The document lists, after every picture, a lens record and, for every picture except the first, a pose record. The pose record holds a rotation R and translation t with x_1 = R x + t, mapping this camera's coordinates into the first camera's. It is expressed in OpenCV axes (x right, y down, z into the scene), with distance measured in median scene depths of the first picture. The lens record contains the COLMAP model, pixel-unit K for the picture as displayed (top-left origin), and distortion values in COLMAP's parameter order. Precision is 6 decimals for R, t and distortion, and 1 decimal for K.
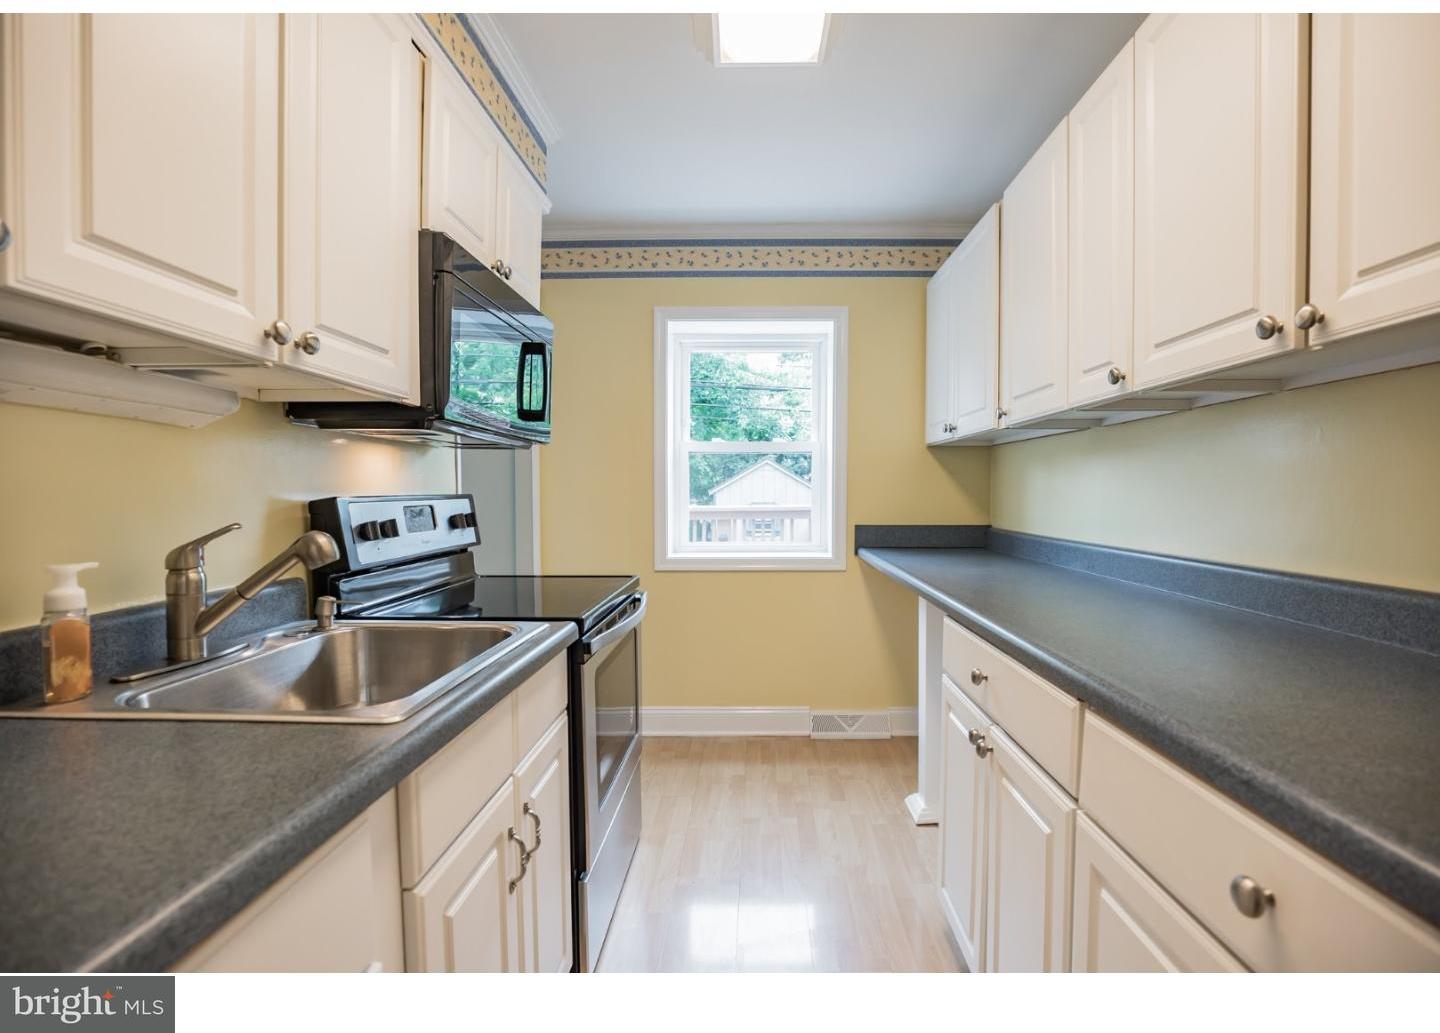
lens RADIAL K [[675.0, 0, 722.0], [0, 675.0, 529.9], [0, 0, 1]] dist [-0.027177, 0.000465]
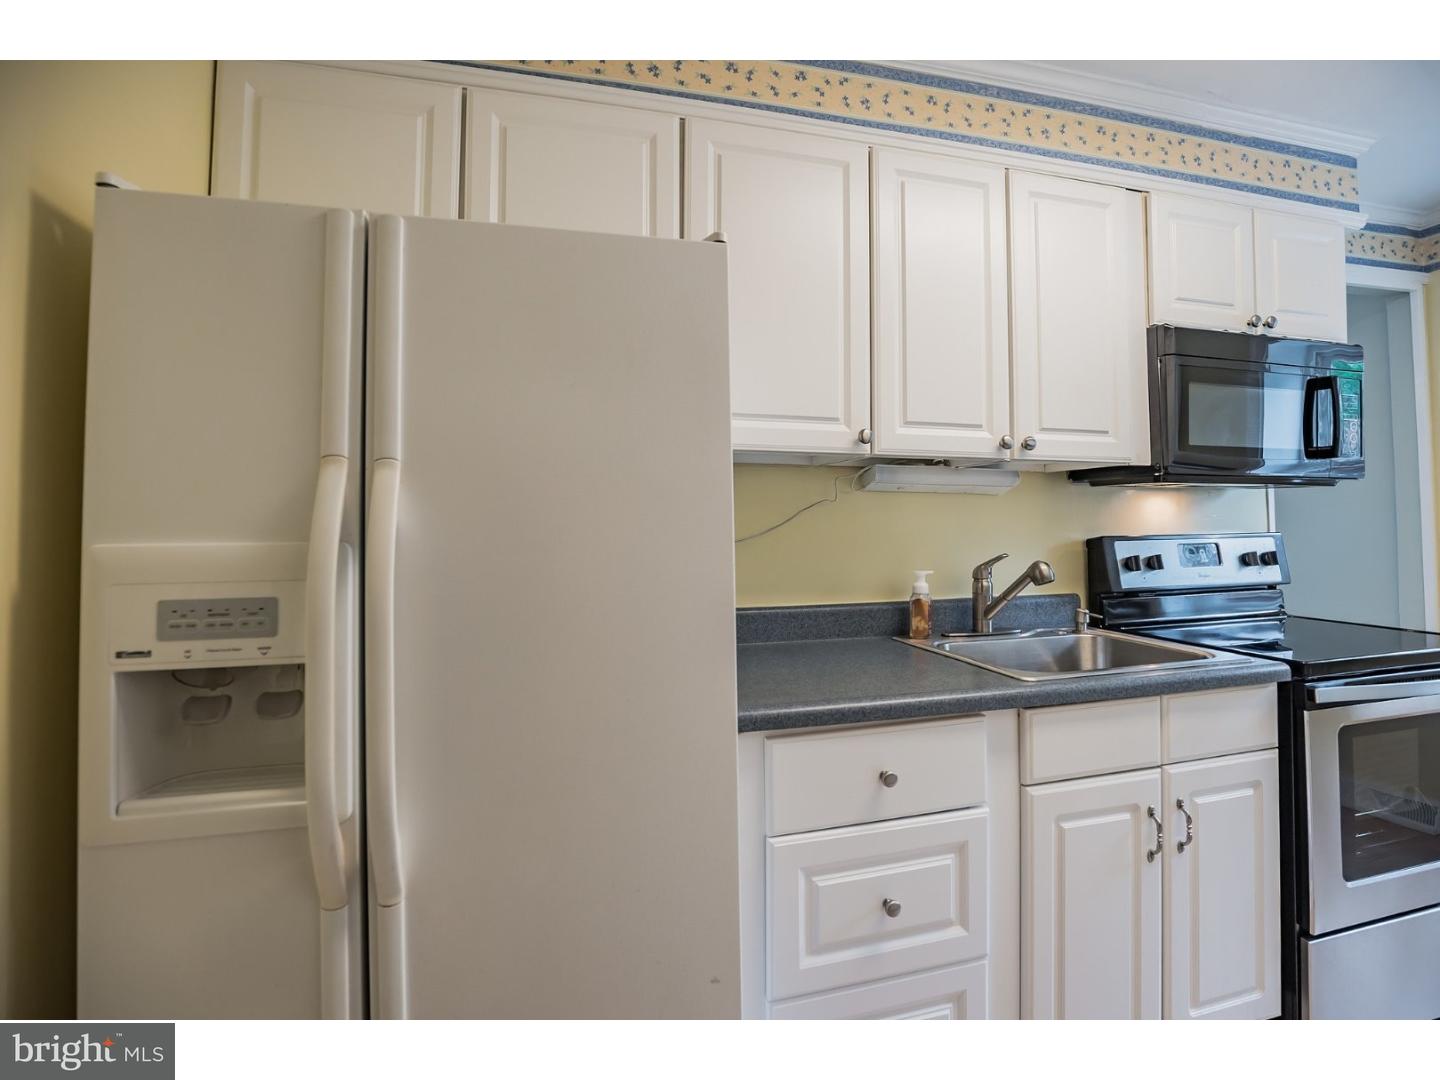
lens RADIAL K [[590.2, 0, 720.0], [0, 590.2, 540.0], [0, 0, 1]] dist [-0.000210, -0.000073]
pose [[0.281533, 0.016108, -0.959416, 0.471655], [-0.043089, 0.999063, 0.004129, -0.019943], [0.958583, 0.040178, 0.281964, -0.091292]]
